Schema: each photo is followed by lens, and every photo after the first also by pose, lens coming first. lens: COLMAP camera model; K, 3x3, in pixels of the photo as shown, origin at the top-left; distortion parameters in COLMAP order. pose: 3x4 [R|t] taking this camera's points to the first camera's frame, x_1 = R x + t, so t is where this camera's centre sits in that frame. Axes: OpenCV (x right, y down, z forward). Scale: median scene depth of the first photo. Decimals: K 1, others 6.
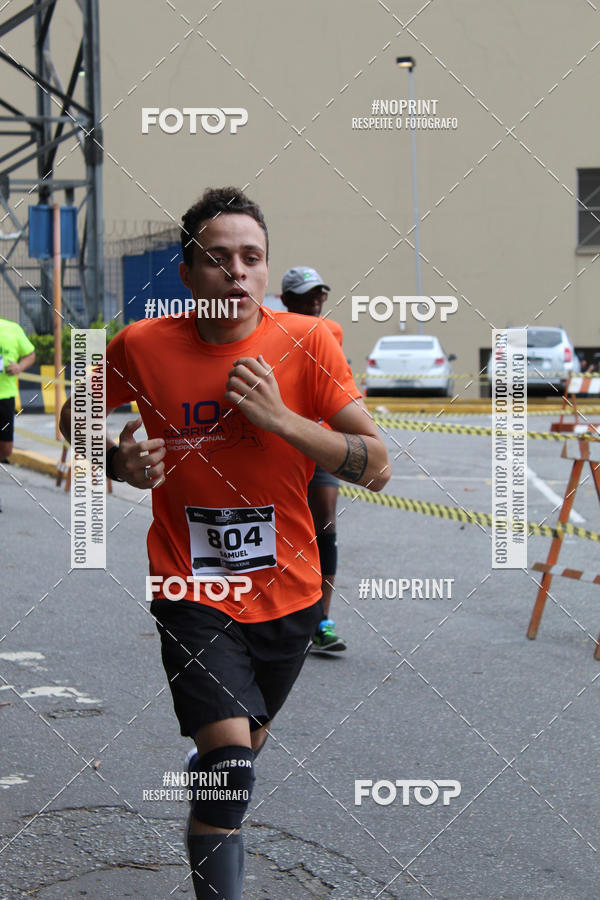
lens RADIAL K [[2228.5, 0, 293.2], [0, 2228.5, 442.1], [0, 0, 1]] dist [0.149889, 0.000000]
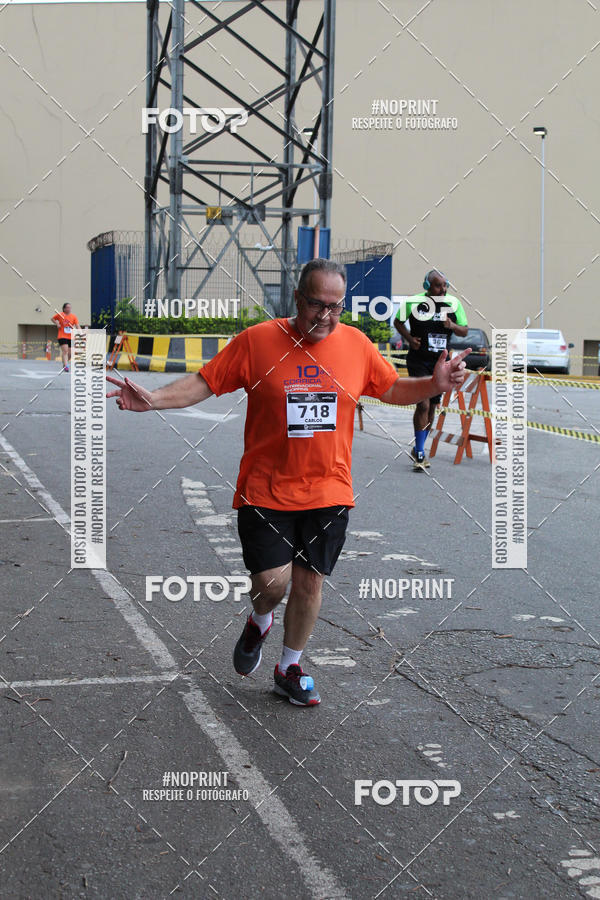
lens RADIAL K [[1646.5, 0, 254.3], [0, 1646.5, 439.1], [0, 0, 1]] dist [0.042702, 0.000000]
pose [[0.997057, 0.040796, -0.064908, -0.072206], [-0.039467, 0.998987, 0.021633, 0.007410], [0.065724, -0.019007, 0.997657, -0.046394]]
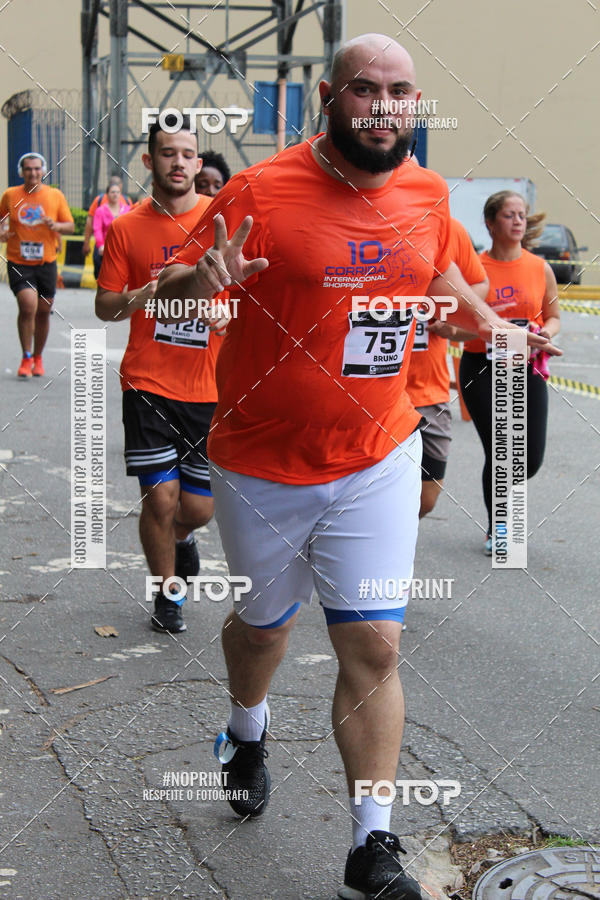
lens RADIAL K [[2228.5, 0, 305.7], [0, 2228.5, 442.4], [0, 0, 1]] dist [0.149889, 0.000000]
pose [[0.992324, 0.040094, -0.116982, 0.027067], [-0.033997, 0.997981, 0.053657, 0.000658], [0.118897, -0.049268, 0.991683, 0.006953]]
